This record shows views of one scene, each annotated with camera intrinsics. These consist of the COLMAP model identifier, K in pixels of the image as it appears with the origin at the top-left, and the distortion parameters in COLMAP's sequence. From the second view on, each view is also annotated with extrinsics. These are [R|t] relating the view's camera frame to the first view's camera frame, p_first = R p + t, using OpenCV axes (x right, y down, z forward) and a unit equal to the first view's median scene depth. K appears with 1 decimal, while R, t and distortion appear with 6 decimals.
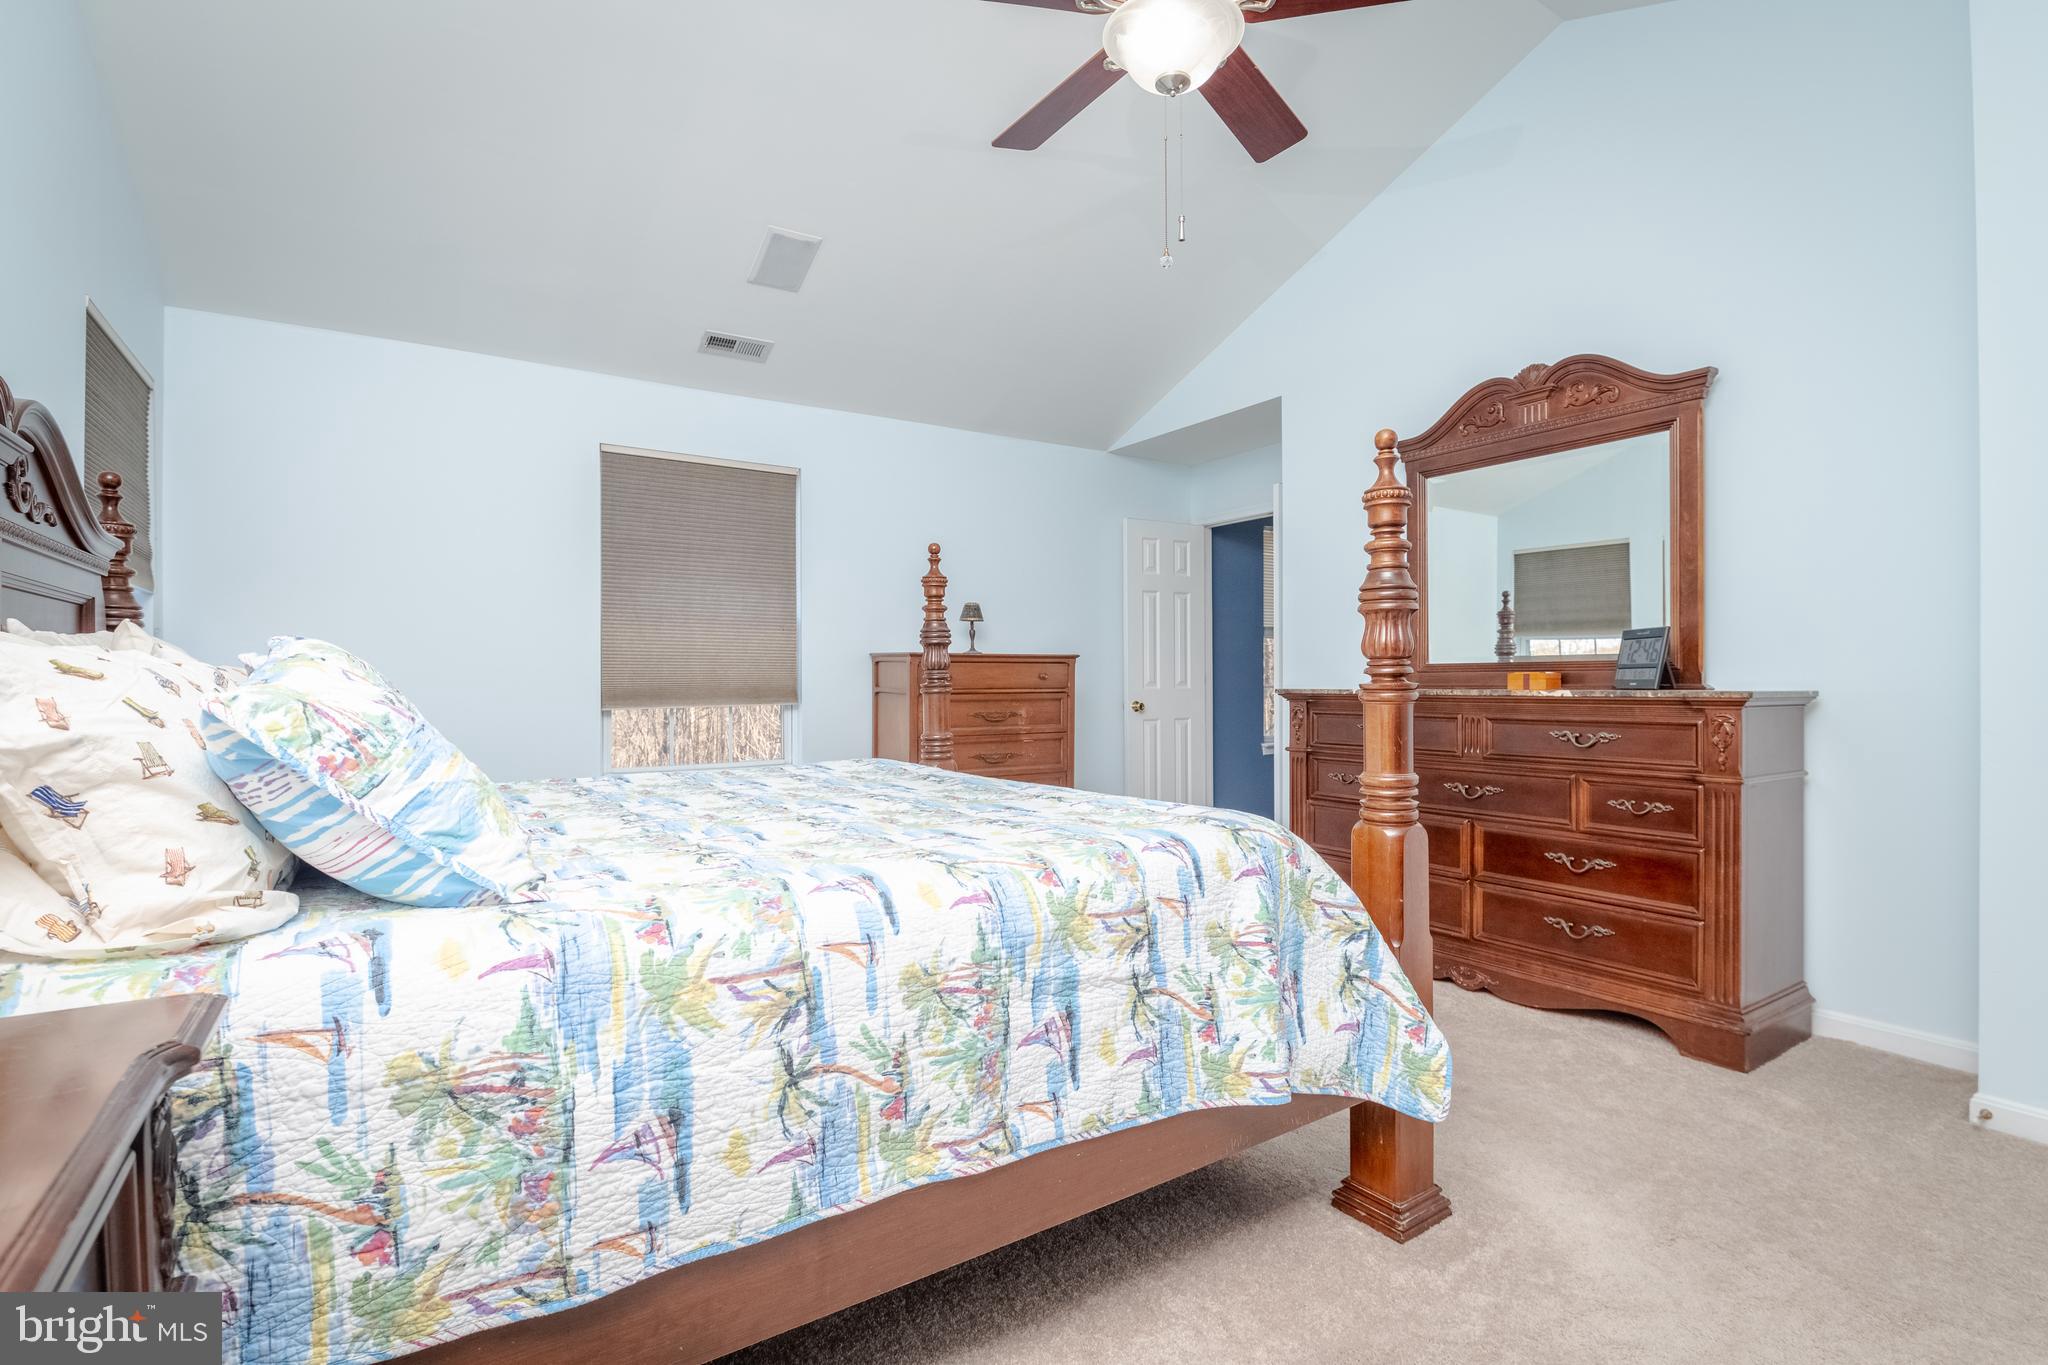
lens RADIAL K [[974.0, 0, 1033.5], [0, 974.0, 674.6], [0, 0, 1]] dist [-0.014191, -0.000713]
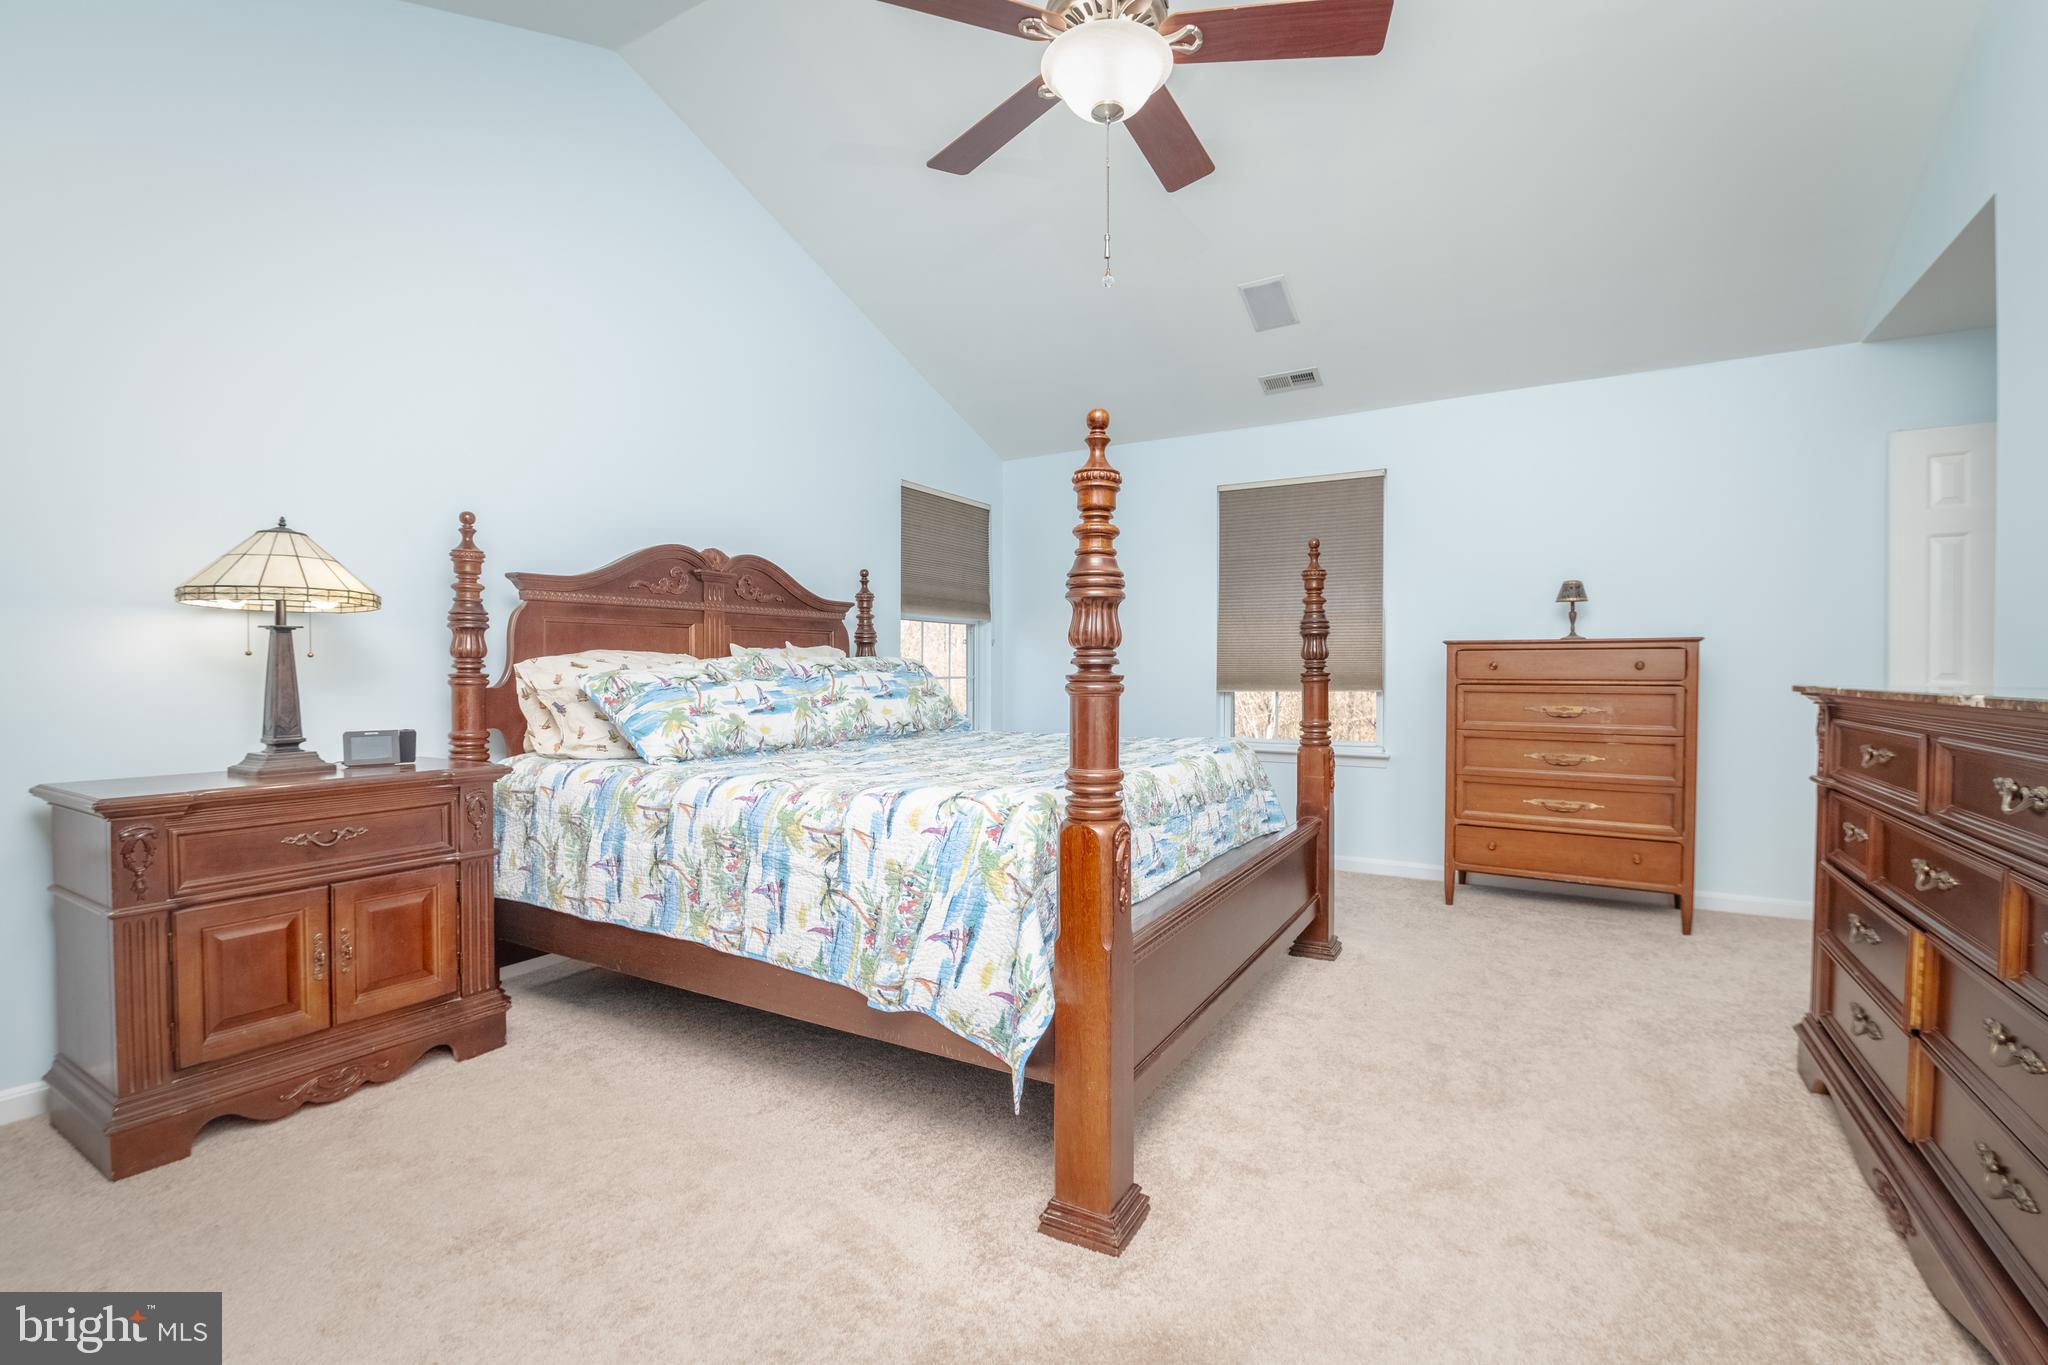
lens RADIAL K [[885.4, 0, 1038.9], [0, 885.4, 692.6], [0, 0, 1]] dist [-0.010560, -0.000165]
pose [[0.435478, 0.025622, -0.899835, 1.428144], [0.003778, 0.999534, 0.030289, 0.002225], [0.900191, -0.016590, 0.435179, 0.735523]]
